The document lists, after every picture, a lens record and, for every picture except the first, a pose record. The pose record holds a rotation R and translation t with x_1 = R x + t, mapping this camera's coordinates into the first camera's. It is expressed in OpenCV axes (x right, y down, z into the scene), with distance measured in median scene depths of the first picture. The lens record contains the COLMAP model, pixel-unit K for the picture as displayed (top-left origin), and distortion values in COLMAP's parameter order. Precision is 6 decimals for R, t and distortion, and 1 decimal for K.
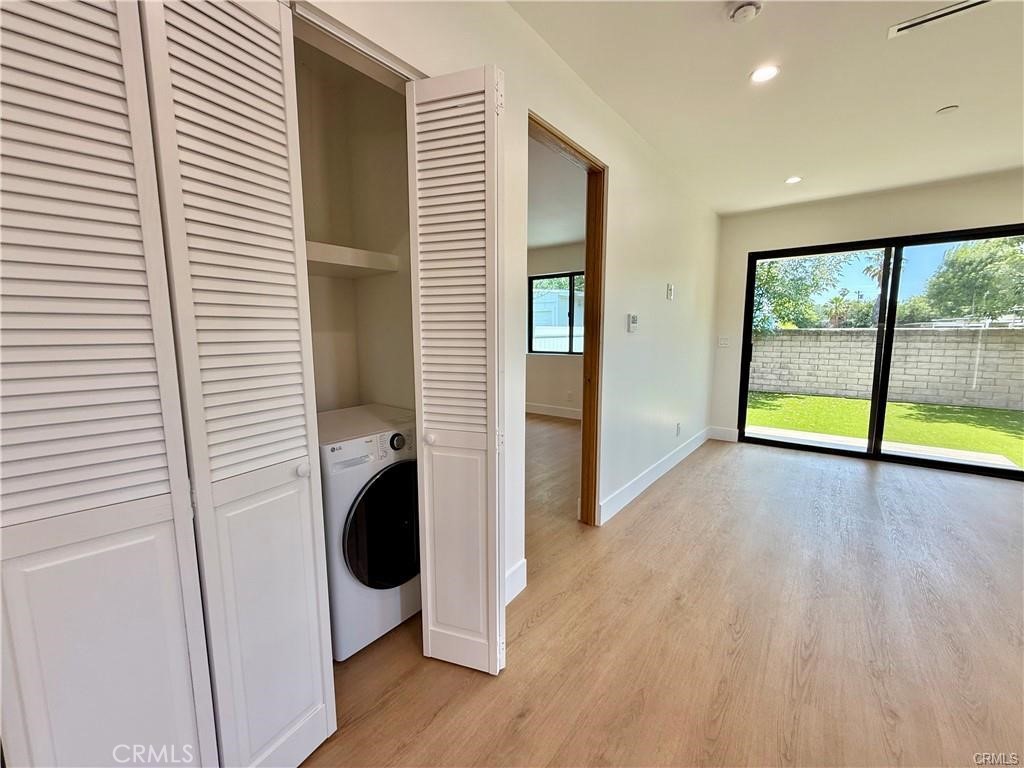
lens RADIAL K [[417.1, 0, 510.0], [0, 417.1, 382.8], [0, 0, 1]] dist [0.001818, 0.000383]
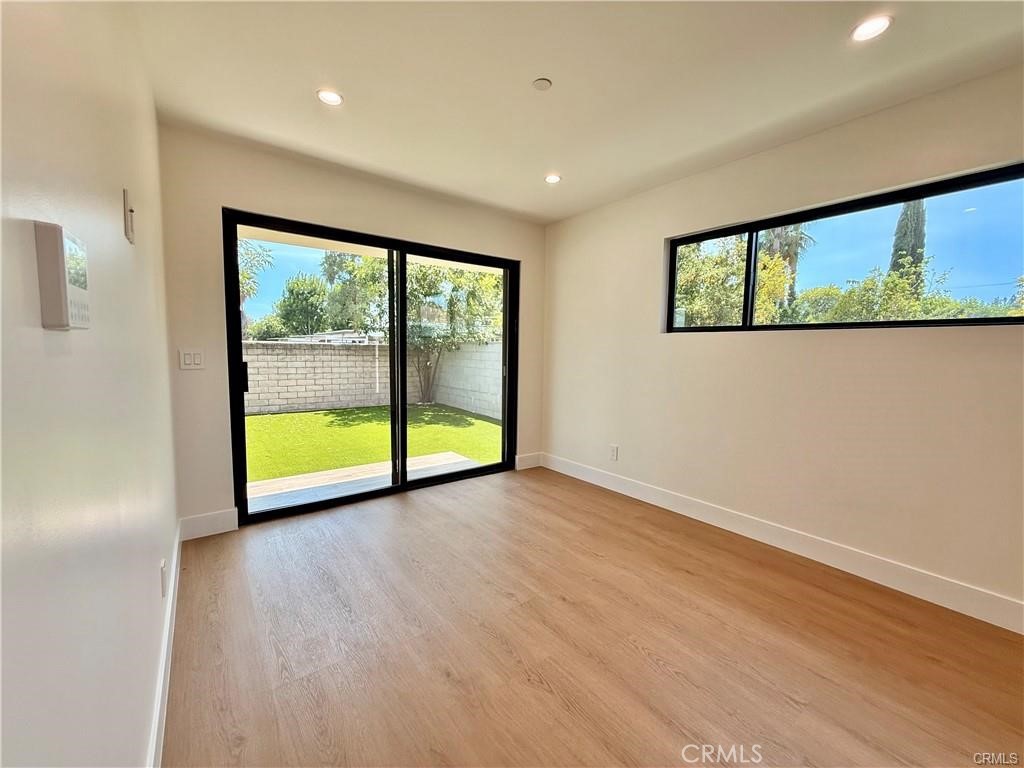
lens RADIAL K [[411.0, 0, 507.0], [0, 411.0, 381.3], [0, 0, 1]] dist [0.002954, 0.000207]
pose [[0.260456, -0.069287, 0.962996, 0.098700], [0.099576, 0.994030, 0.044588, -0.053895], [-0.960337, 0.084278, 0.265800, 0.466534]]
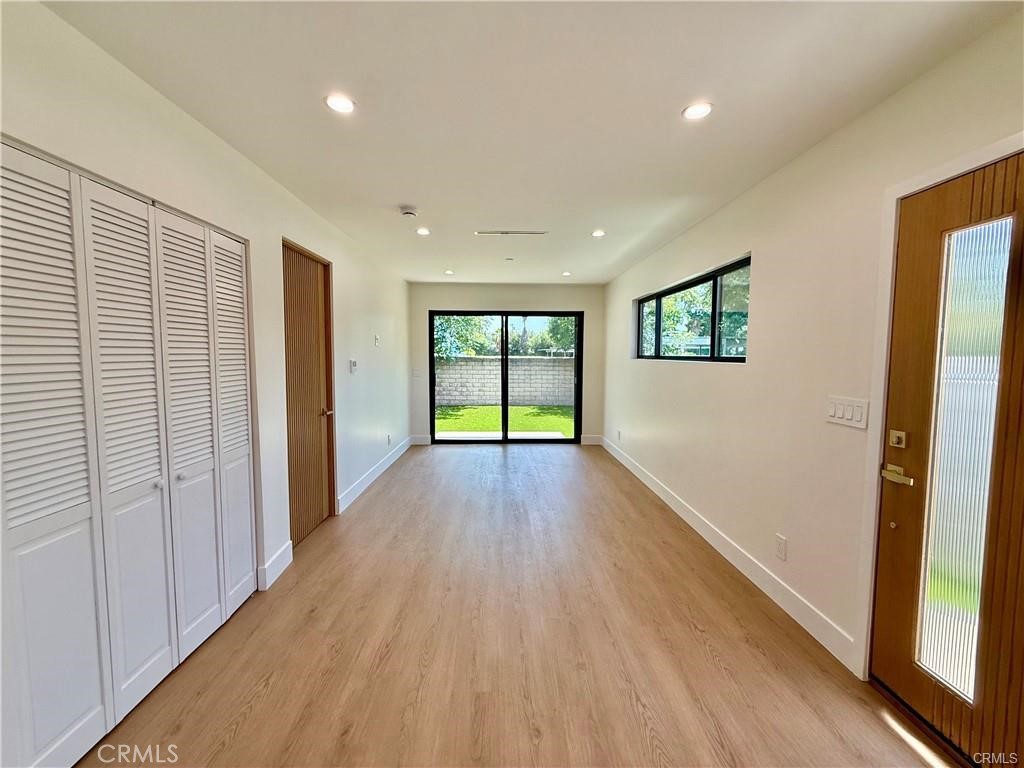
lens RADIAL K [[417.1, 0, 510.0], [0, 417.1, 382.8], [0, 0, 1]] dist [0.001818, 0.000383]
pose [[0.779887, -0.039130, 0.624696, -0.107494], [0.069366, 0.997299, -0.024129, -0.010796], [-0.622065, 0.062150, 0.780495, -0.258534]]
